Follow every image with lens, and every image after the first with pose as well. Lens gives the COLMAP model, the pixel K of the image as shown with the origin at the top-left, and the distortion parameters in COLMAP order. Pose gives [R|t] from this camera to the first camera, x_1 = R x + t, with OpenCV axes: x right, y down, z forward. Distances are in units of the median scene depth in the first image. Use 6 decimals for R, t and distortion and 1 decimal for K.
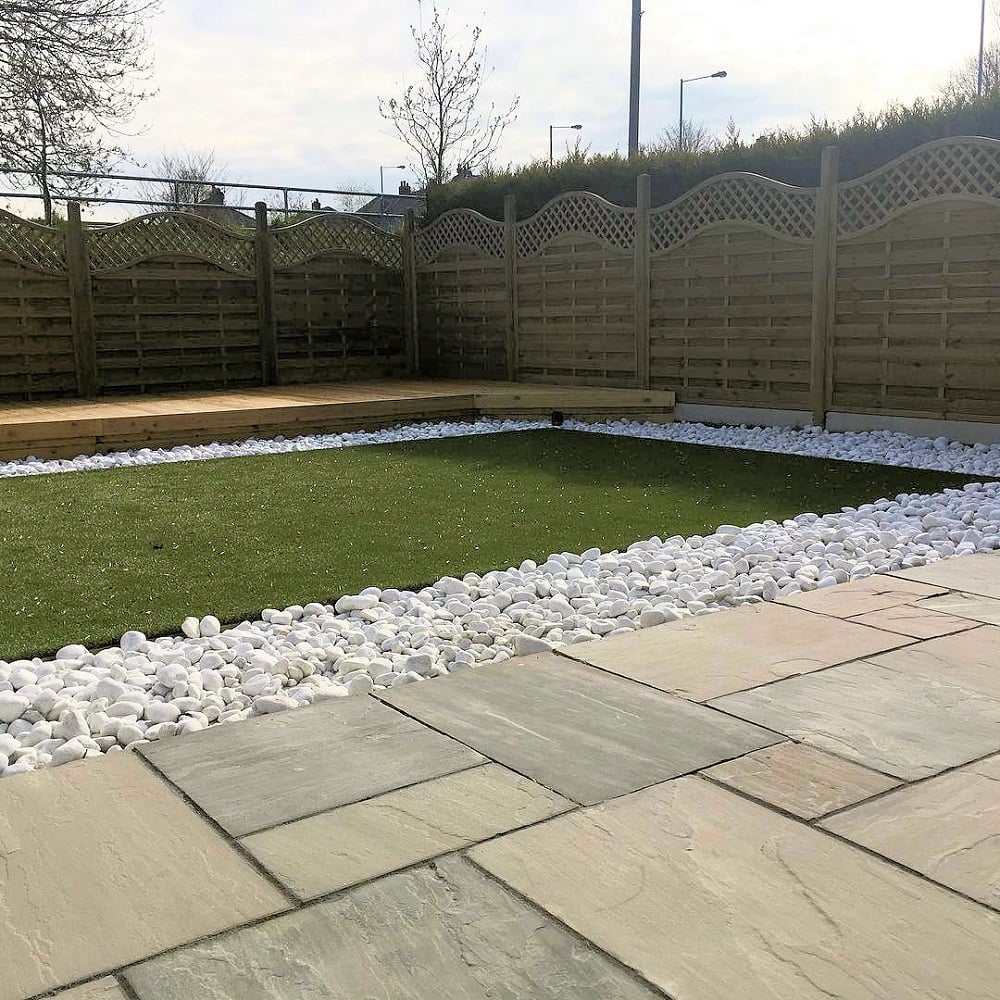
lens RADIAL K [[1167.3, 0, 500.0], [0, 1167.3, 500.0], [0, 0, 1]] dist [0.007304, 0.017249]
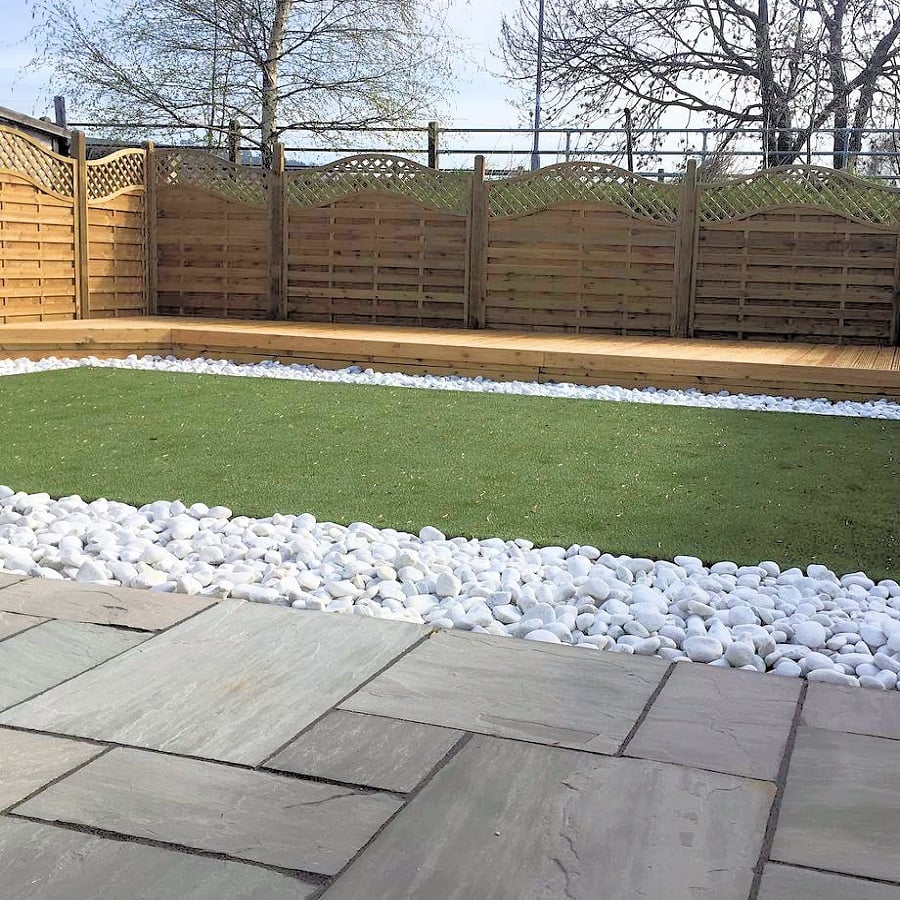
lens RADIAL K [[1050.5, 0, 450.0], [0, 1050.5, 450.0], [0, 0, 1]] dist [0.007304, 0.017249]
pose [[0.617452, 0.169756, -0.768073, 0.296124], [-0.161970, 0.982949, 0.087040, -0.037960], [0.769753, 0.070662, 0.634419, 0.232064]]
